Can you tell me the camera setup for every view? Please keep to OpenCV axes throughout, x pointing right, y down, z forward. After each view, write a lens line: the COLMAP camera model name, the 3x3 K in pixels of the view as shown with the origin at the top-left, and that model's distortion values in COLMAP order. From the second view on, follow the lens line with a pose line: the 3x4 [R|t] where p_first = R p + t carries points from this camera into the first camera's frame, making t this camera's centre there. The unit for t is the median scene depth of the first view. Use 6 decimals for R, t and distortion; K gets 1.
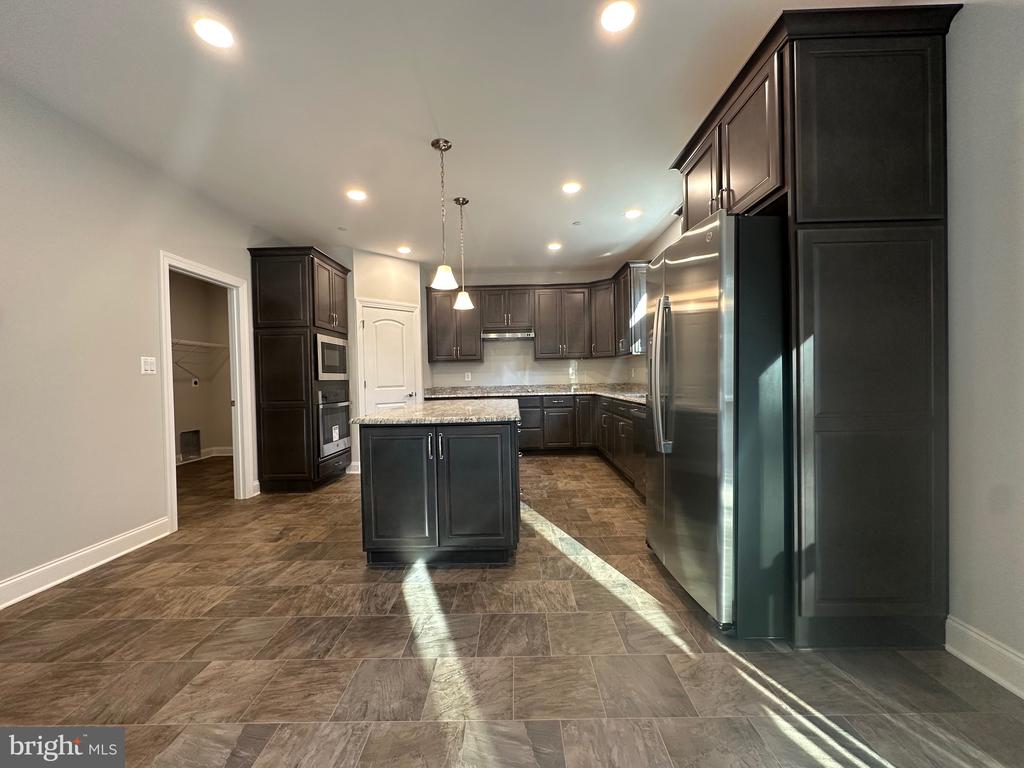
lens RADIAL K [[406.7, 0, 512.9], [0, 406.7, 386.9], [0, 0, 1]] dist [-0.000110, 0.000222]
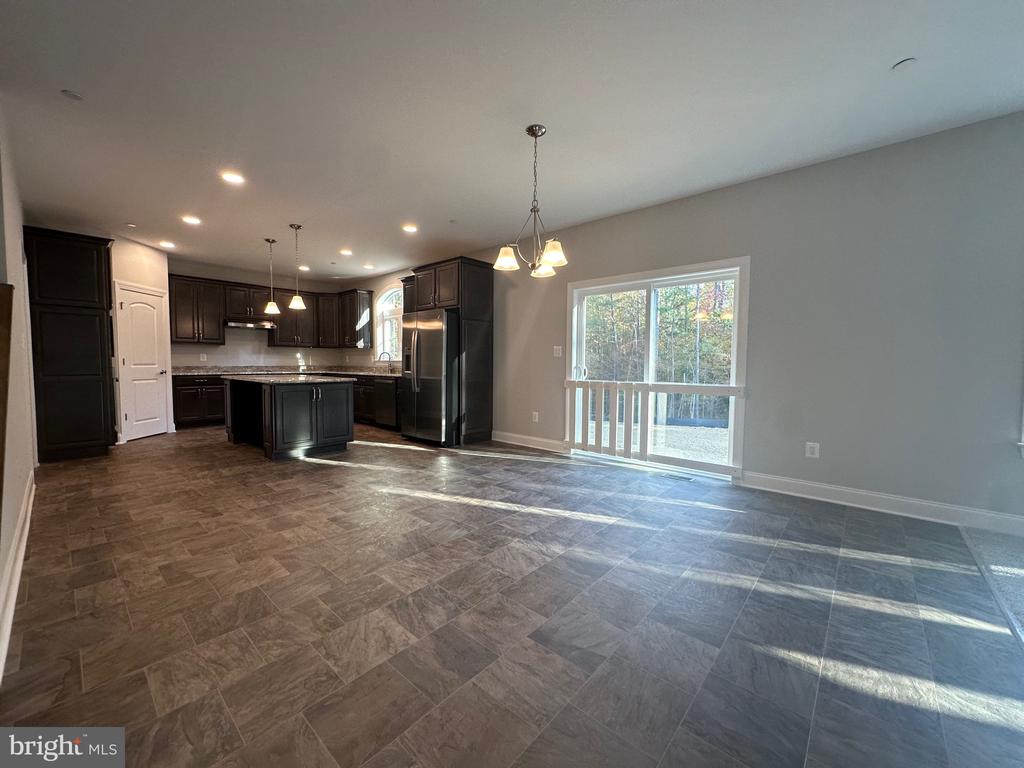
lens RADIAL K [[406.7, 0, 510.8], [0, 406.7, 381.4], [0, 0, 1]] dist [-0.000110, 0.000222]
pose [[0.653708, -0.007945, 0.756705, -0.507815], [-0.006803, 0.999843, 0.016375, 0.021311], [-0.756716, -0.015852, 0.653551, -0.483707]]
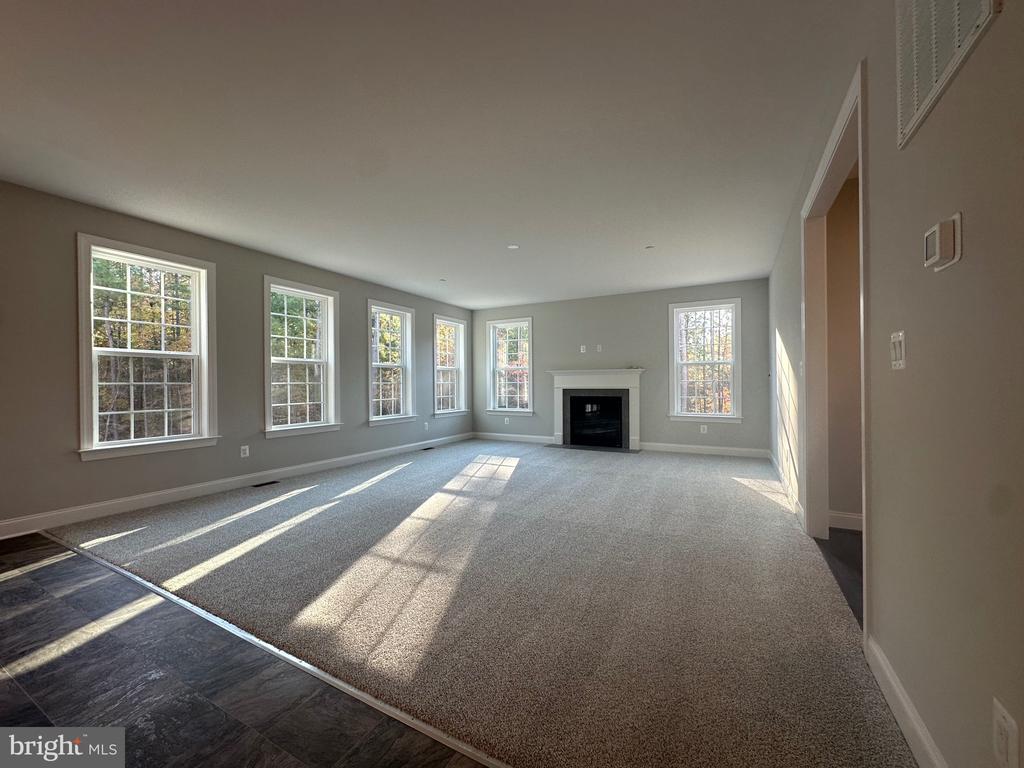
lens RADIAL K [[406.7, 0, 511.9], [0, 406.7, 382.4], [0, 0, 1]] dist [-0.000110, 0.000222]
pose [[-0.884773, 0.025590, 0.465318, -1.185484], [0.034130, 0.999368, 0.009936, -0.039268], [-0.464770, 0.024673, -0.885088, 0.032946]]
